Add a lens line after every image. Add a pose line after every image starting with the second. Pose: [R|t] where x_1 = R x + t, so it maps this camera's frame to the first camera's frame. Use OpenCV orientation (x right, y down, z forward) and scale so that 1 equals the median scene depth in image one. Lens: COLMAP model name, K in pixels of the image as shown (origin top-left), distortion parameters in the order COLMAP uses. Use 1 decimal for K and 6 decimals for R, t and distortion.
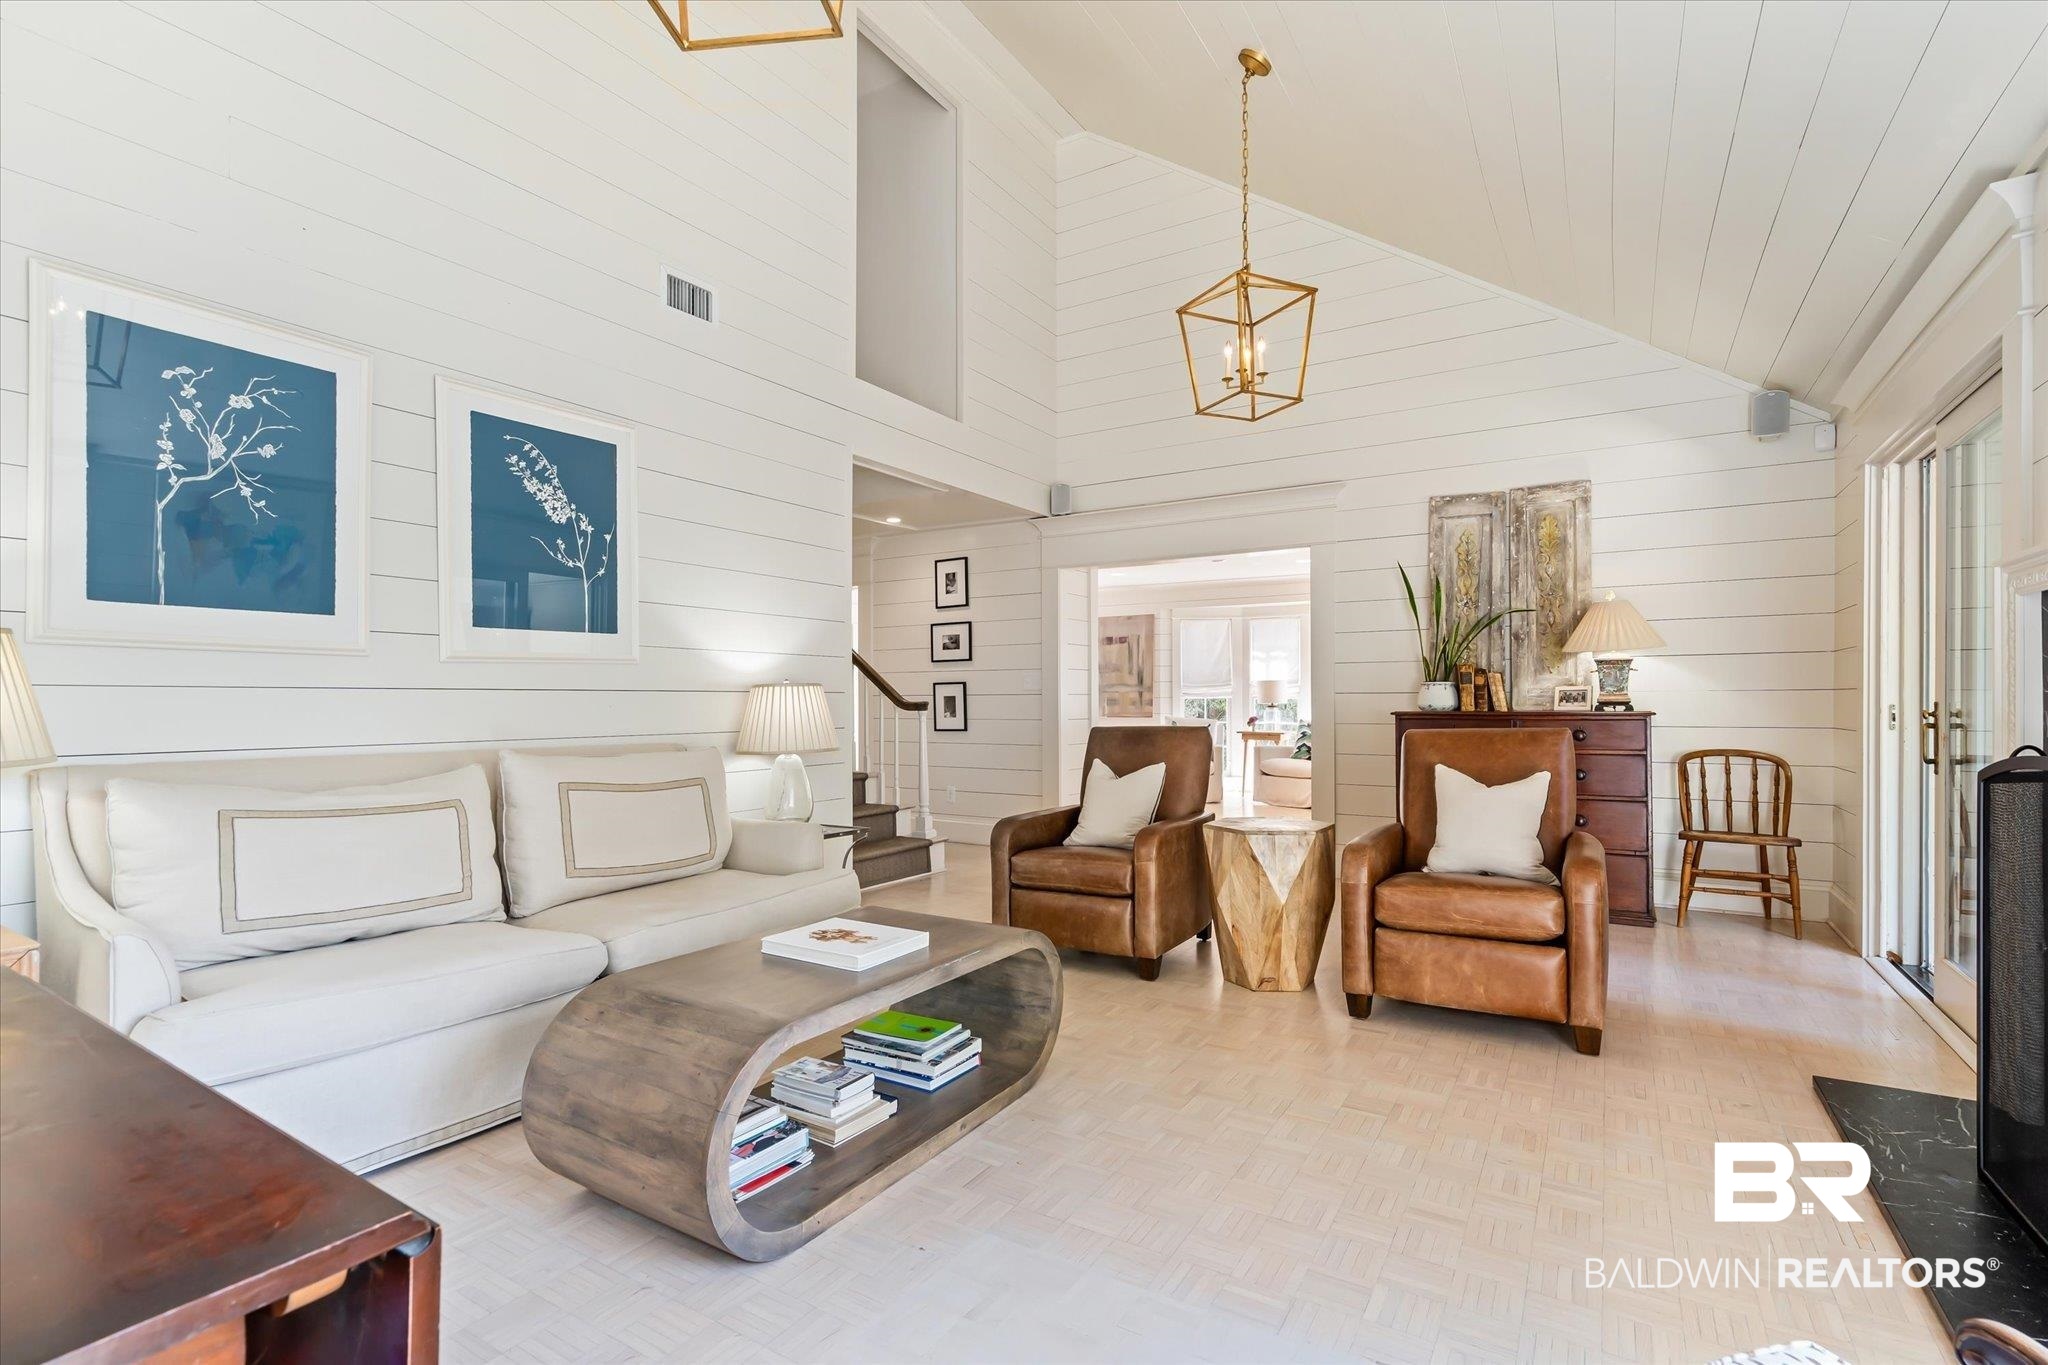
lens RADIAL K [[947.9, 0, 1029.9], [0, 947.9, 693.5], [0, 0, 1]] dist [-0.005444, 0.000608]
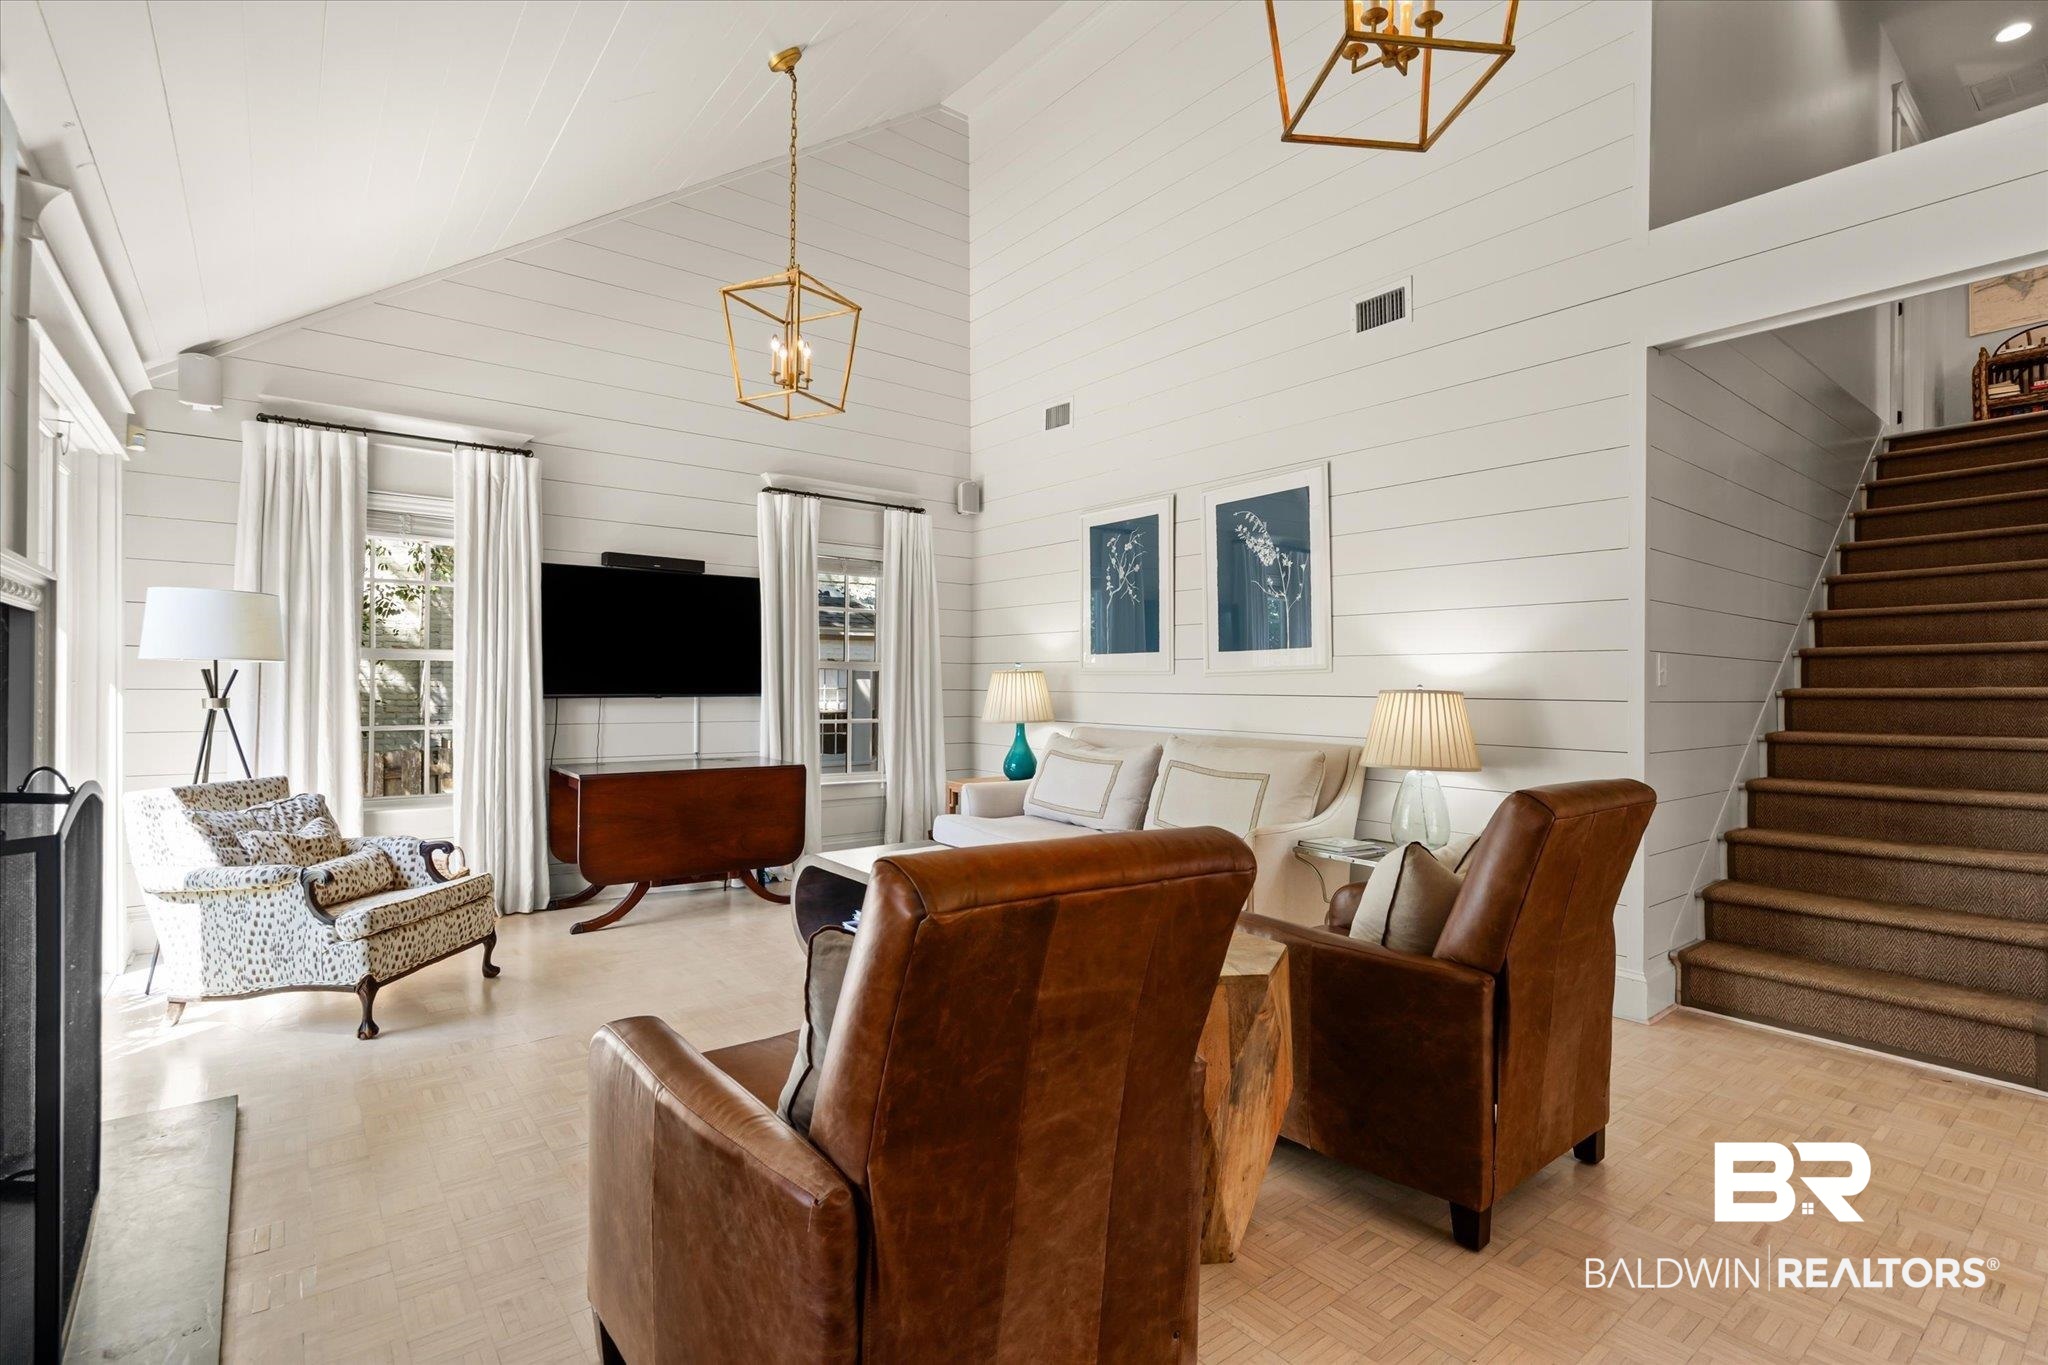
lens RADIAL K [[947.9, 0, 1026.6], [0, 947.9, 680.1], [0, 0, 1]] dist [-0.005444, 0.000608]
pose [[-0.331706, 0.000153, -0.943383, 0.841237], [0.006861, 0.999974, -0.002250, -0.023661], [0.943358, -0.007219, -0.331698, 1.131478]]
